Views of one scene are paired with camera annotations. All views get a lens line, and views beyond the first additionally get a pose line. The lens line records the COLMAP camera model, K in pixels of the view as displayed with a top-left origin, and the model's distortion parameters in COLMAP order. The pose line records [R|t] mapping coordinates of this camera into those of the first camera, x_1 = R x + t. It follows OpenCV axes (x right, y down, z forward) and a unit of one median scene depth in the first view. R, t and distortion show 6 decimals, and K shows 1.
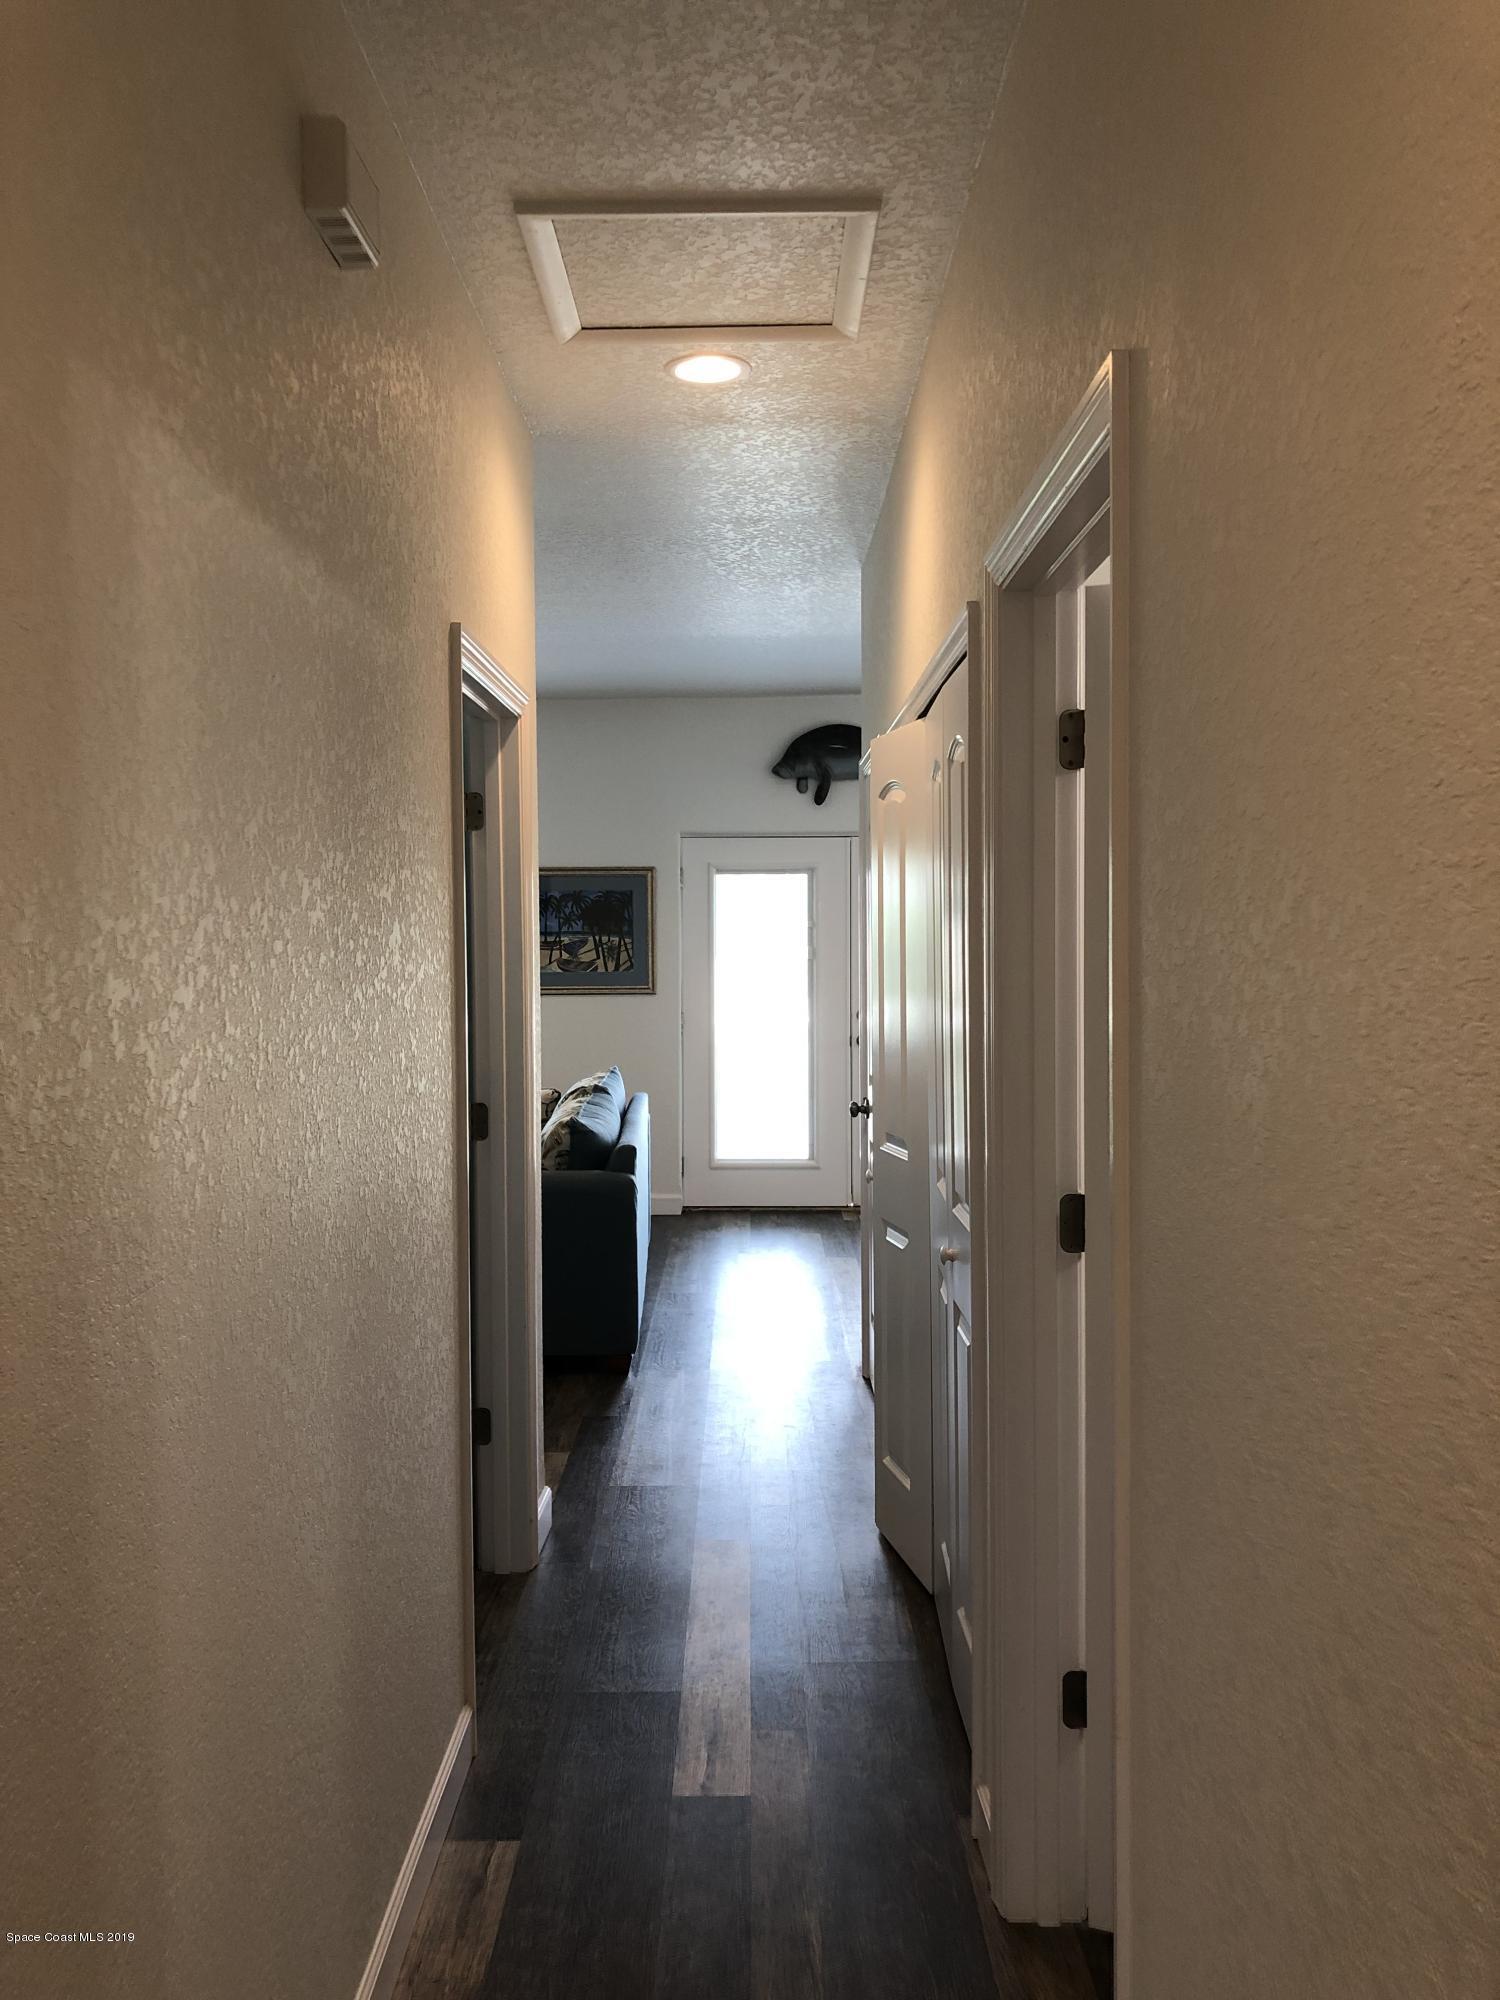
lens RADIAL K [[1636.3, 0, 750.0], [0, 1636.3, 1000.0], [0, 0, 1]] dist [0.027898, -0.002432]
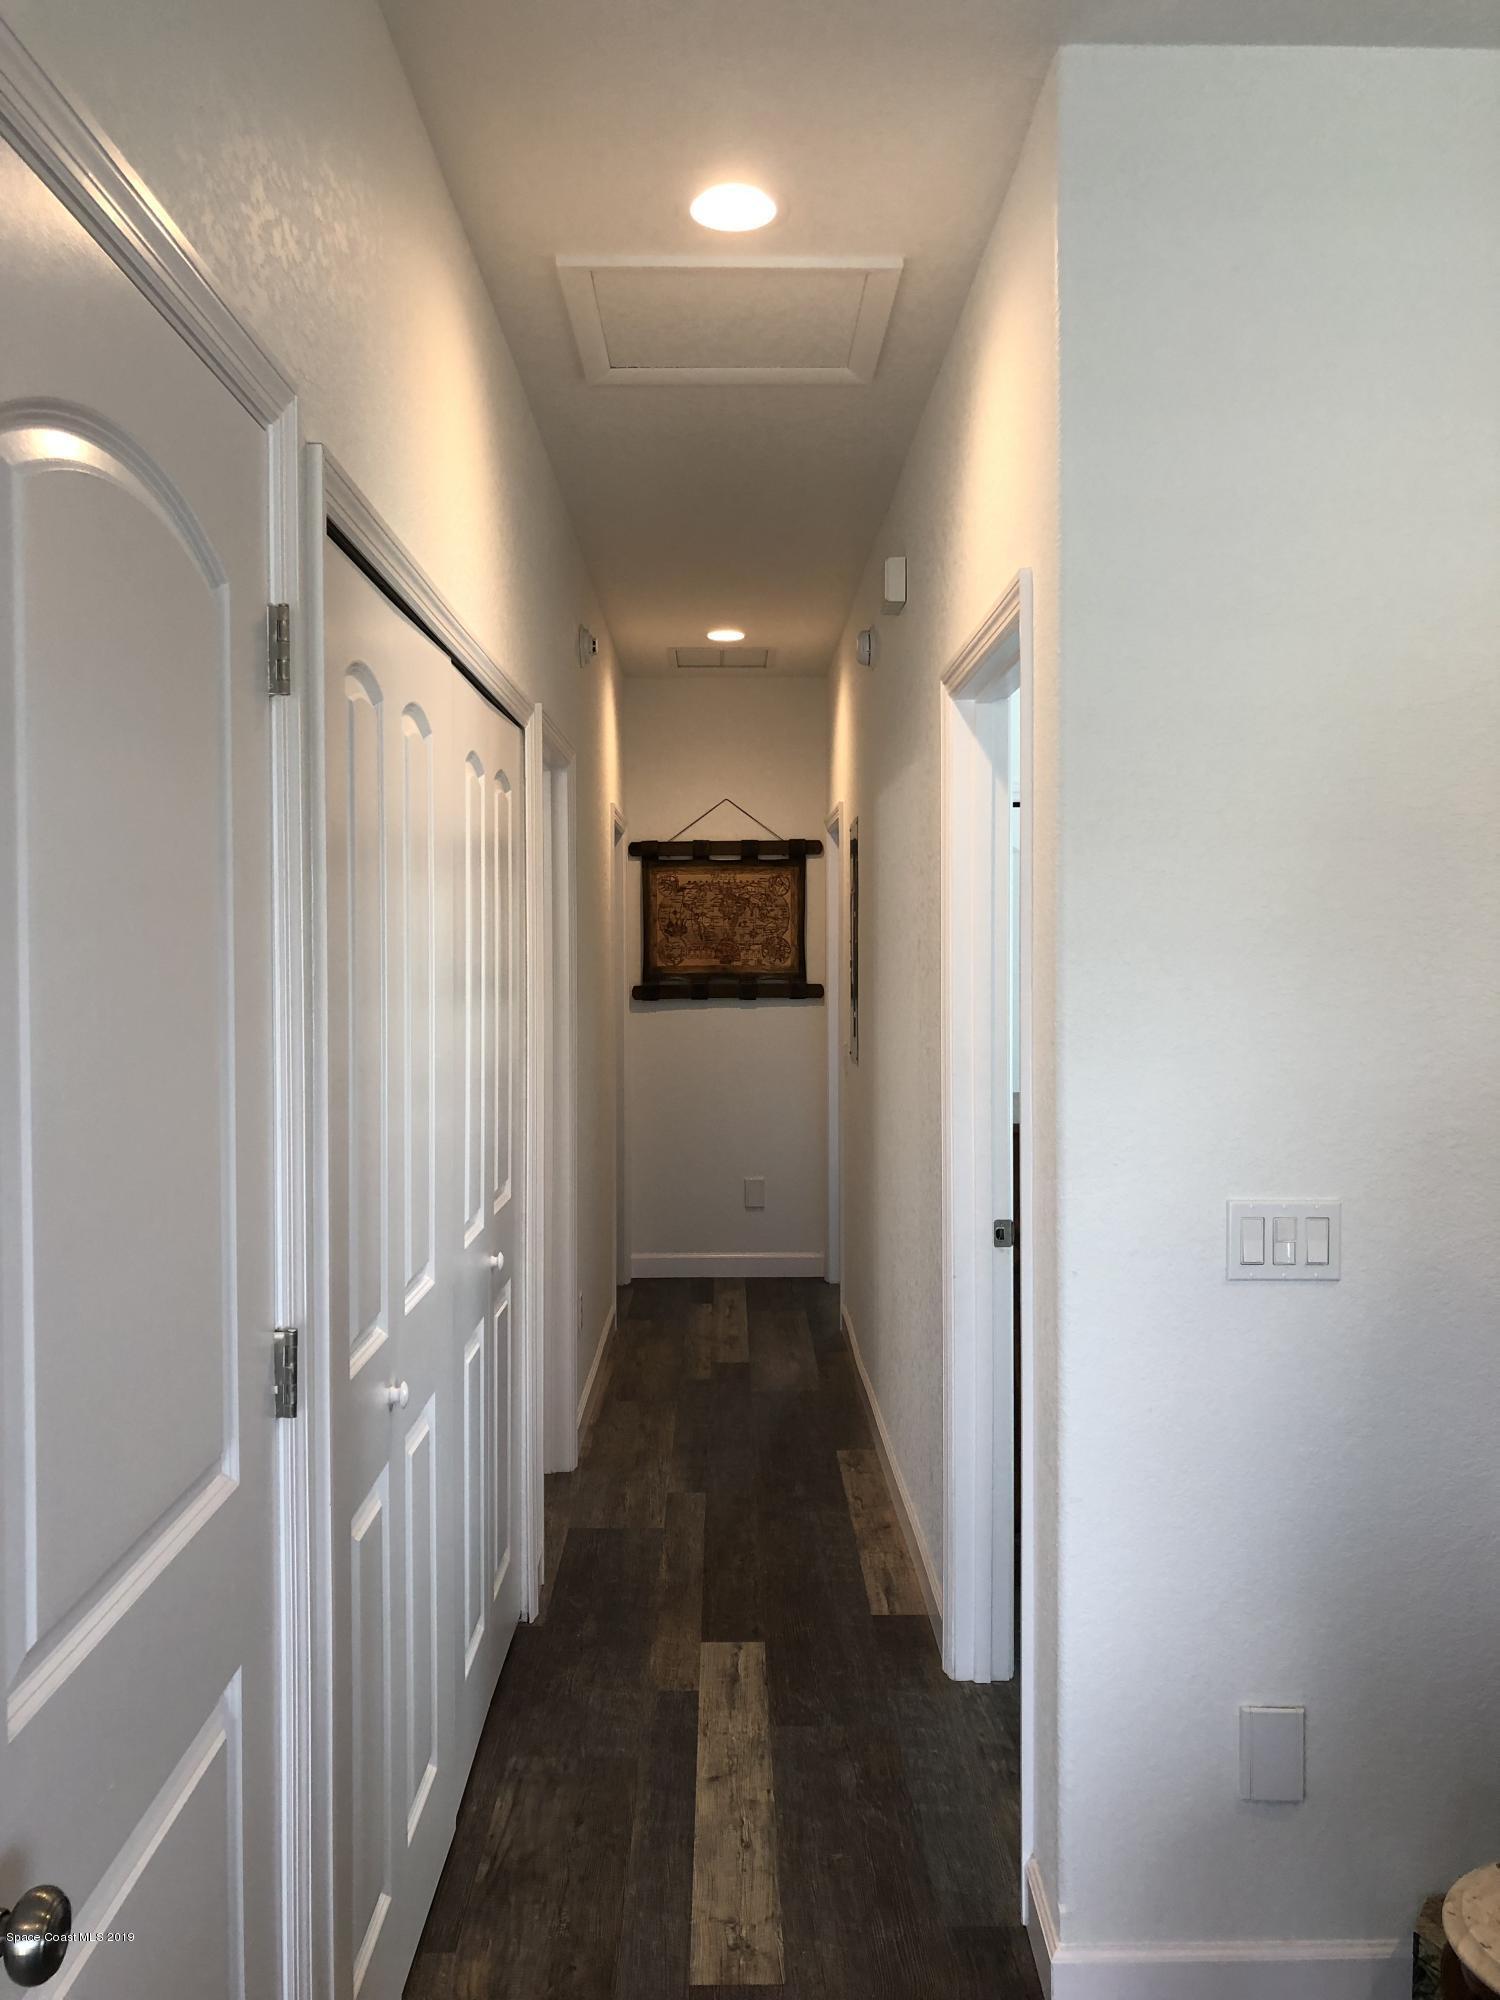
lens RADIAL K [[1636.3, 0, 750.0], [0, 1636.3, 1000.0], [0, 0, 1]] dist [0.027898, -0.002432]
pose [[-0.999824, 0.009404, -0.016236, -0.020797], [0.008149, 0.997099, 0.075684, -0.090053], [0.016901, 0.075538, -0.997000, 2.172231]]
